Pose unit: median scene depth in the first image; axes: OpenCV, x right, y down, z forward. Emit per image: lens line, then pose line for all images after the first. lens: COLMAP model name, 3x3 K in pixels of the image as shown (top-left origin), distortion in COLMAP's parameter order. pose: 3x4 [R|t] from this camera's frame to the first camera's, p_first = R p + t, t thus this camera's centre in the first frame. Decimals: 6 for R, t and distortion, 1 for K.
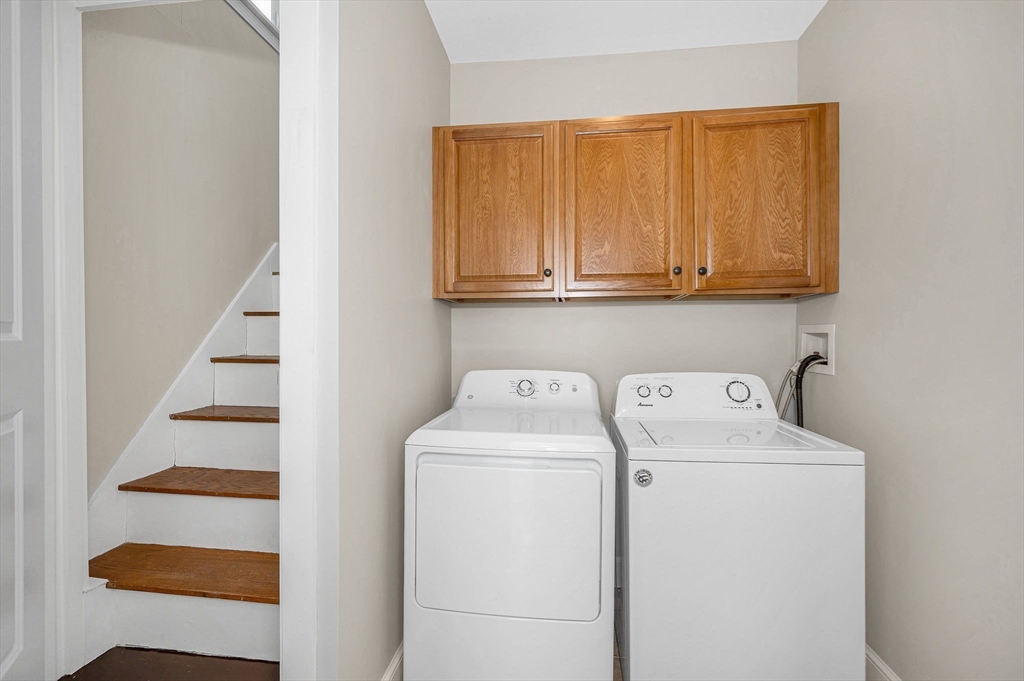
lens RADIAL K [[429.7, 0, 517.6], [0, 429.7, 341.2], [0, 0, 1]] dist [0.003582, -0.000987]
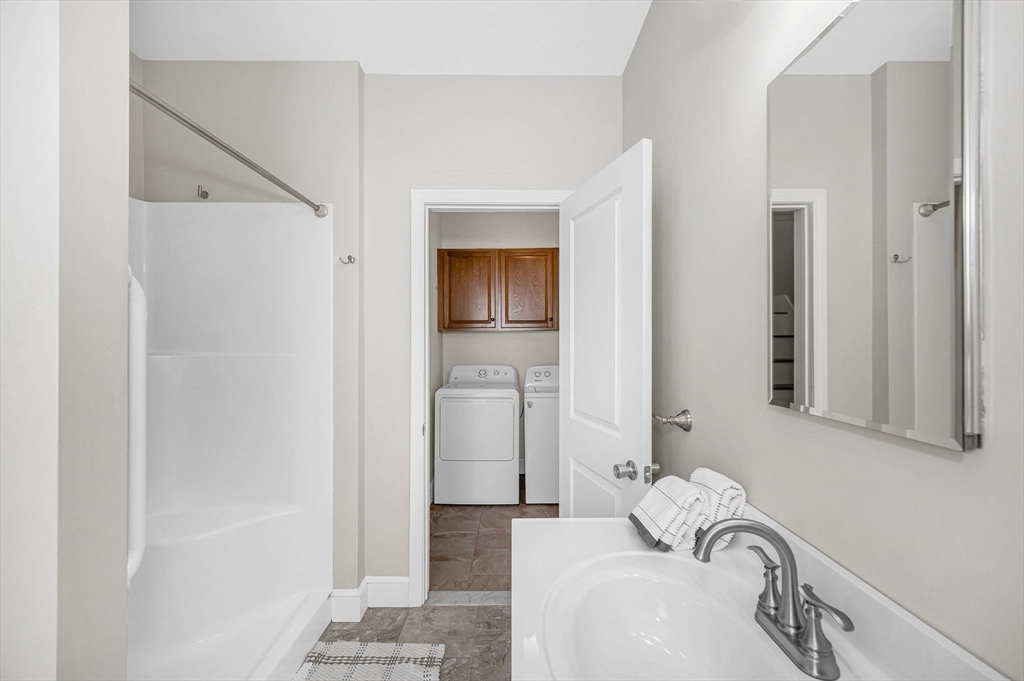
lens RADIAL K [[429.7, 0, 513.3], [0, 429.7, 340.6], [0, 0, 1]] dist [0.003582, -0.000987]
pose [[0.993445, -0.004876, 0.114211, -0.073177], [0.005621, 0.999965, -0.006205, -0.039513], [-0.114177, 0.006807, 0.993437, -1.137480]]
